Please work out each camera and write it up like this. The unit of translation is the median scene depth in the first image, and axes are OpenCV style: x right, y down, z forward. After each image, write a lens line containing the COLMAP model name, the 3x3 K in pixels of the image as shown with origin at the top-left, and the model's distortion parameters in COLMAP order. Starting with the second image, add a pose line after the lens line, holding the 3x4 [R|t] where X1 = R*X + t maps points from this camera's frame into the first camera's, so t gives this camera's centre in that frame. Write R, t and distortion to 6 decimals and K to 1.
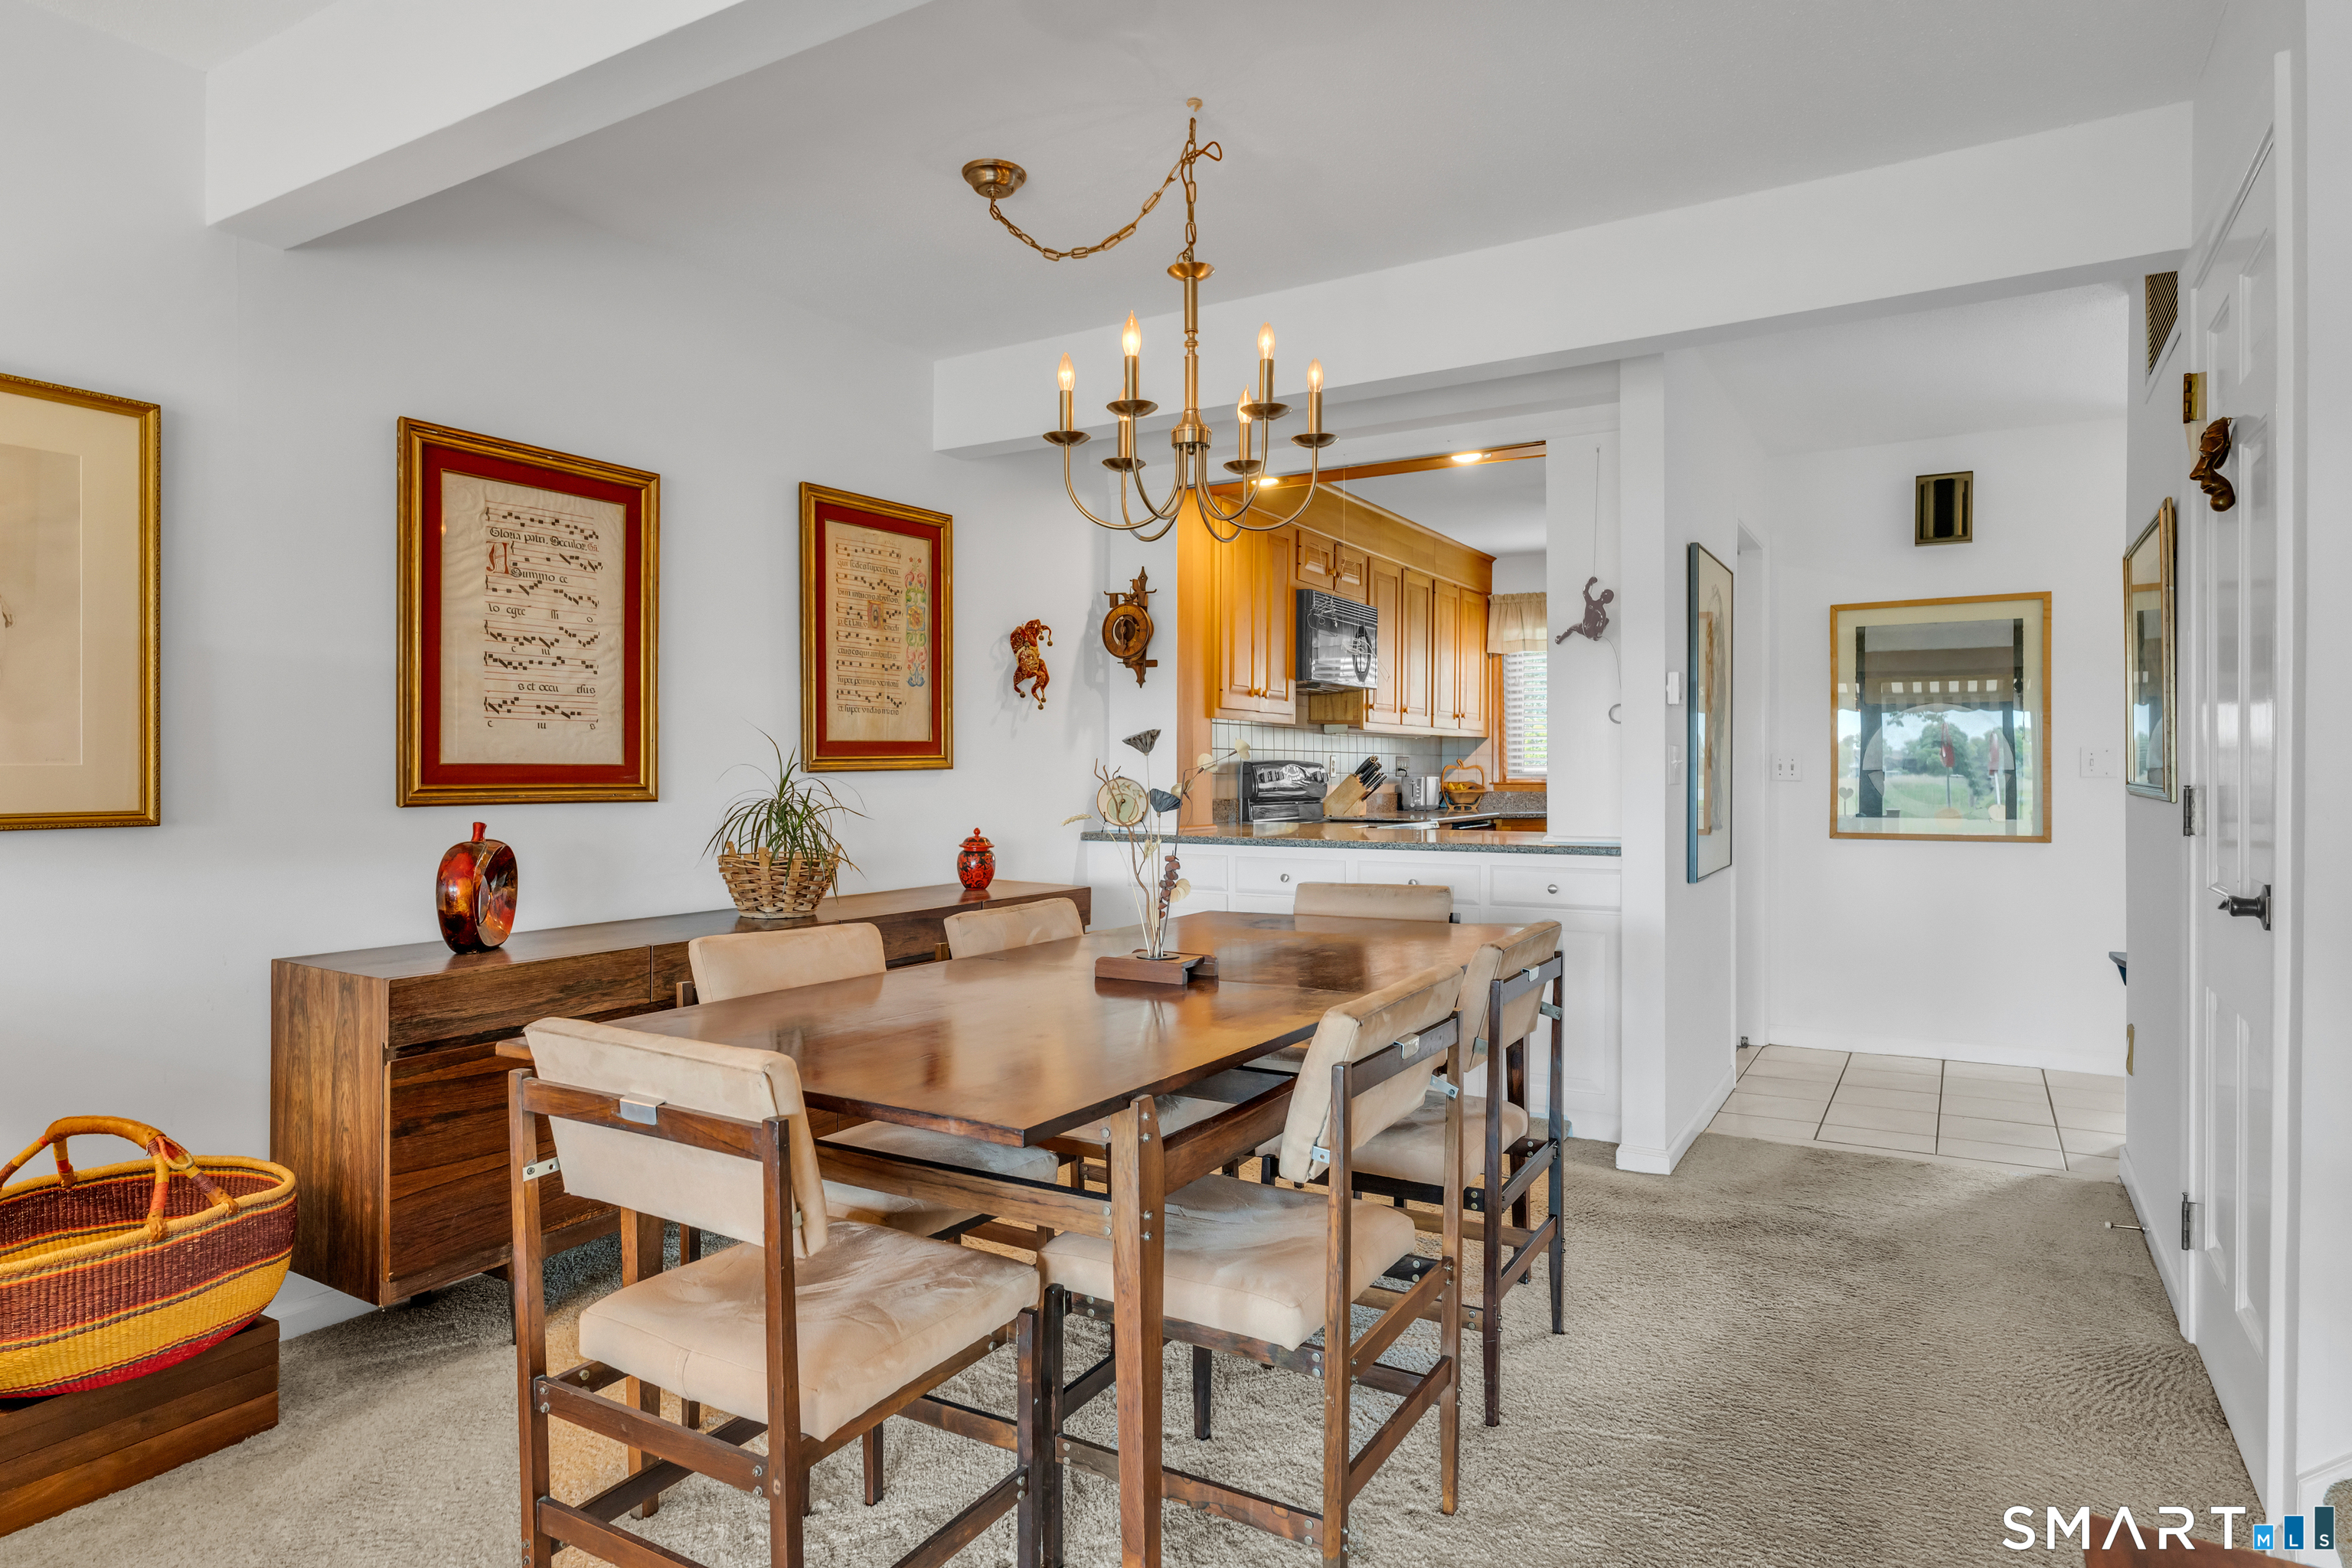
lens RADIAL K [[1320.3, 0, 1177.0], [0, 1320.3, 782.4], [0, 0, 1]] dist [0.006204, -0.004870]
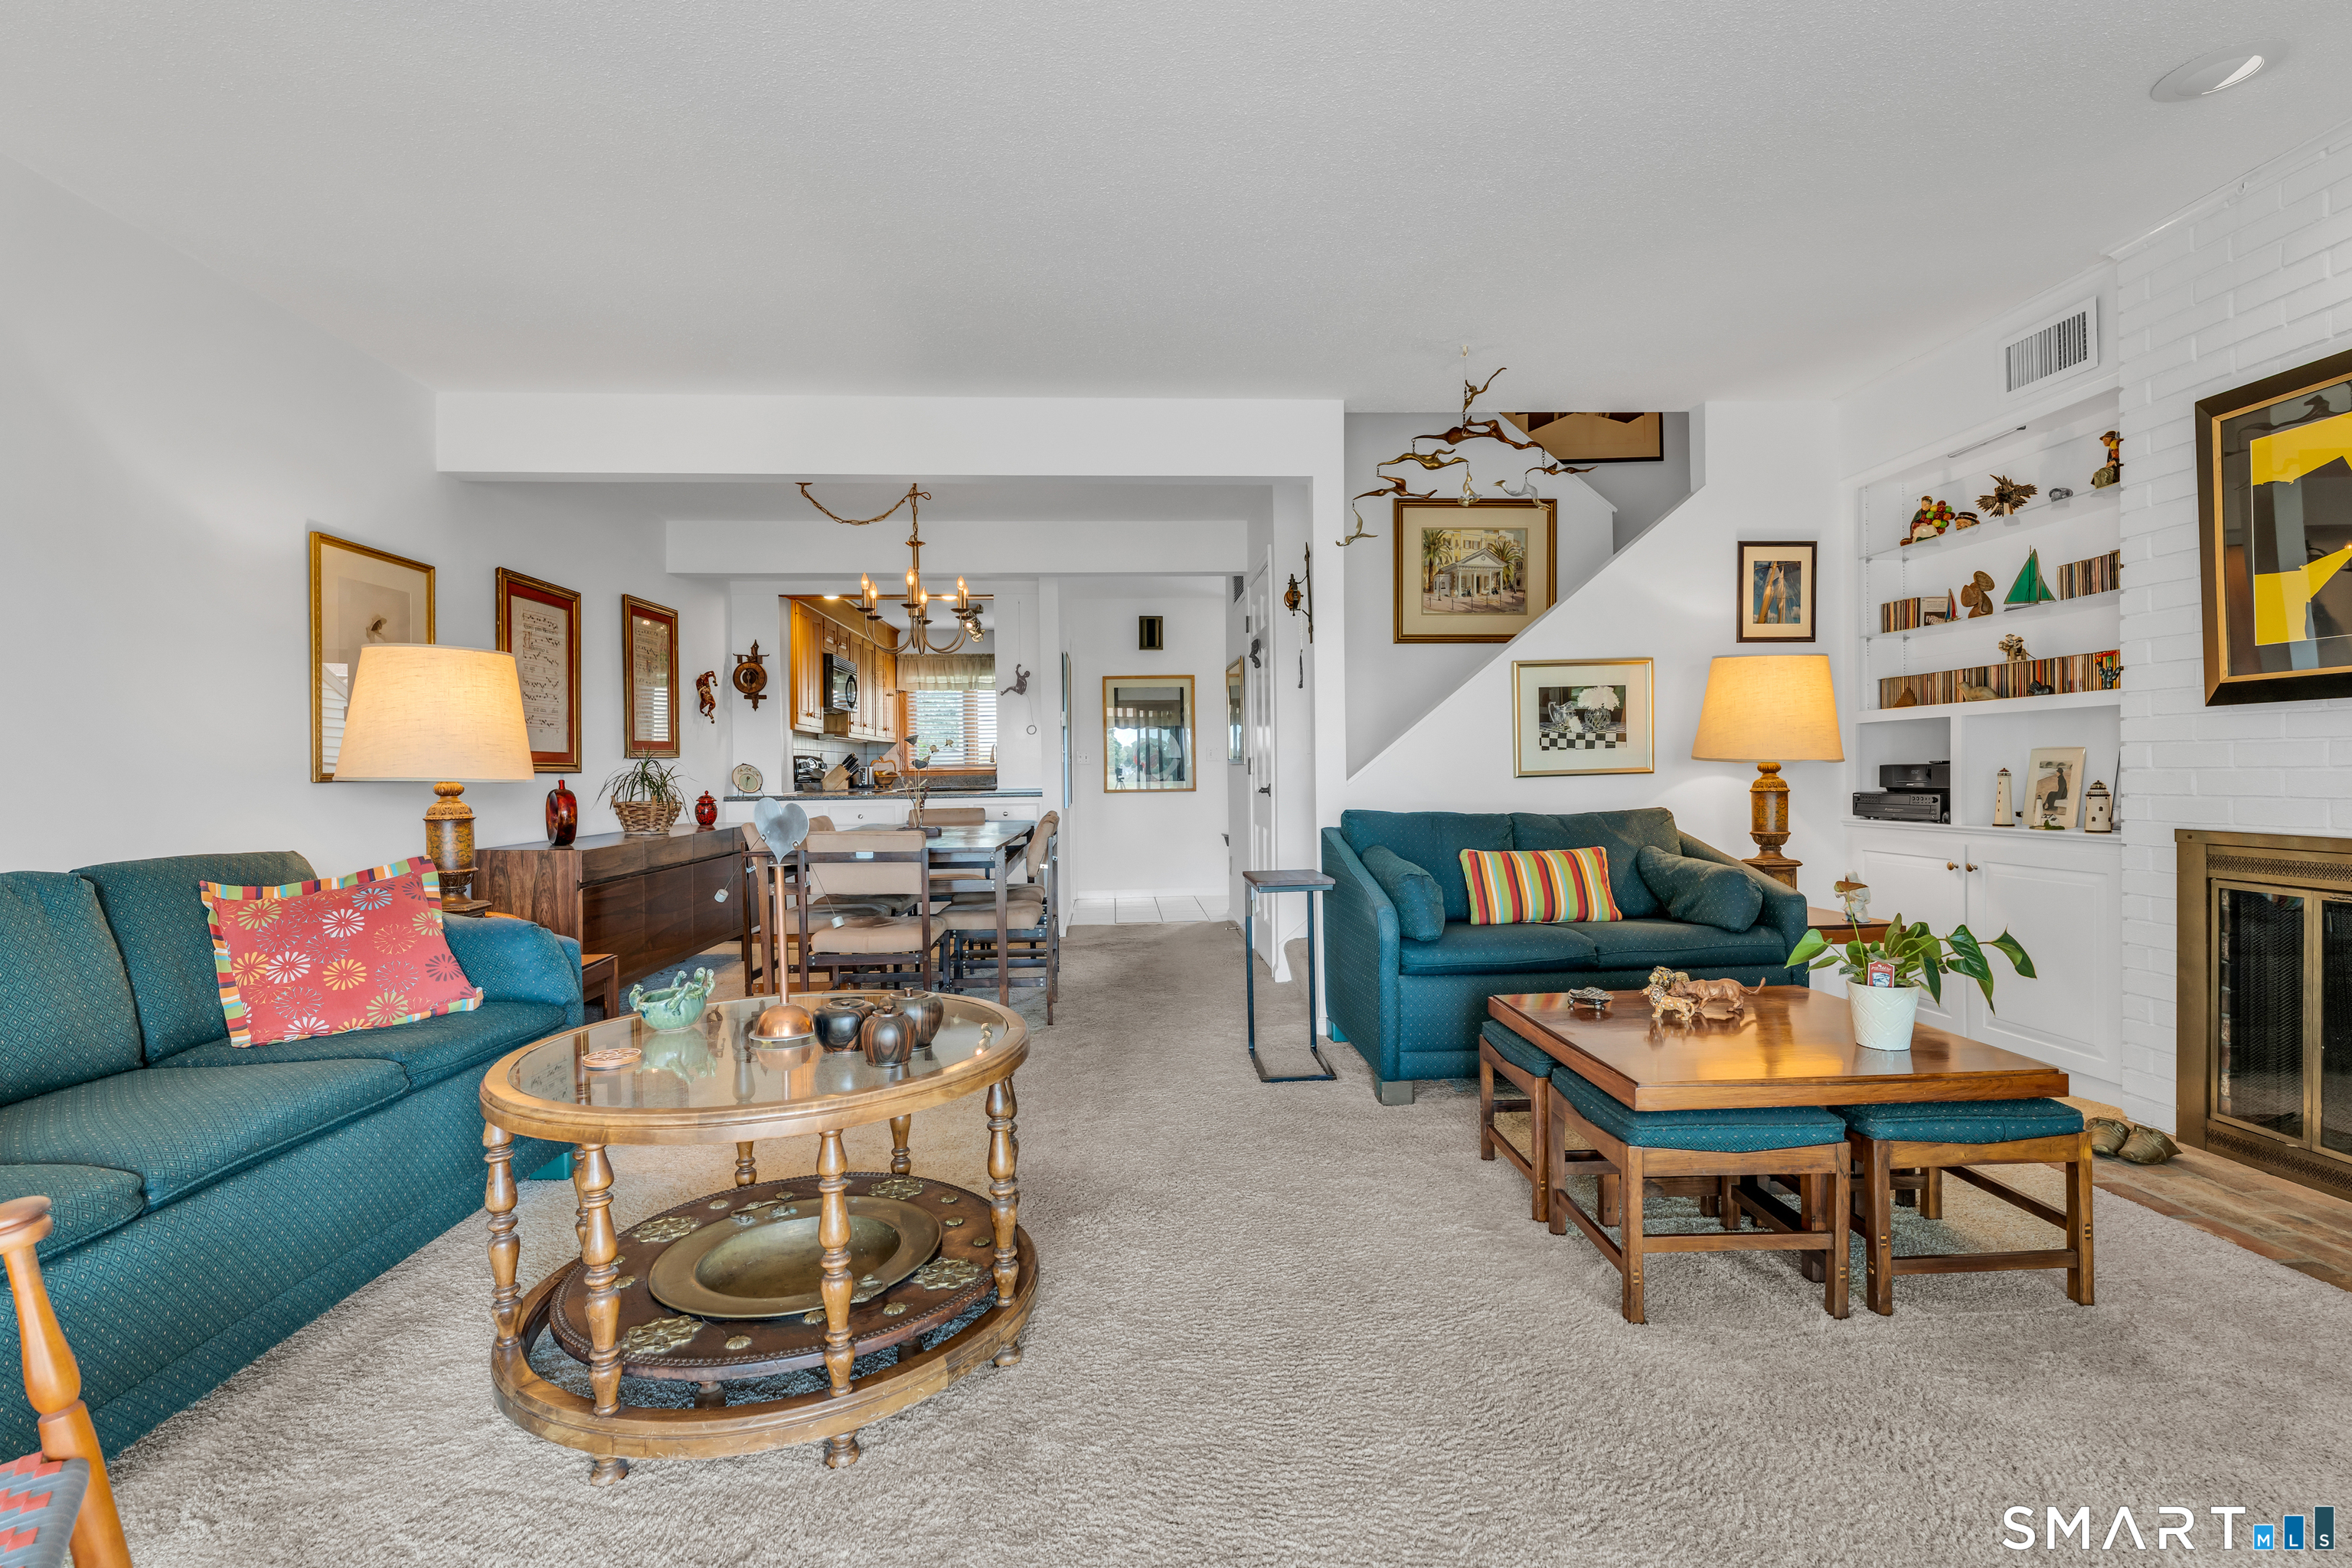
lens RADIAL K [[1213.2, 0, 1183.3], [0, 1213.2, 779.1], [0, 0, 1]] dist [-0.005520, -0.001281]
pose [[0.821151, -0.012811, 0.570568, -0.392008], [0.017260, 0.999848, -0.002390, 0.024113], [-0.570450, 0.011810, 0.821247, -0.494873]]
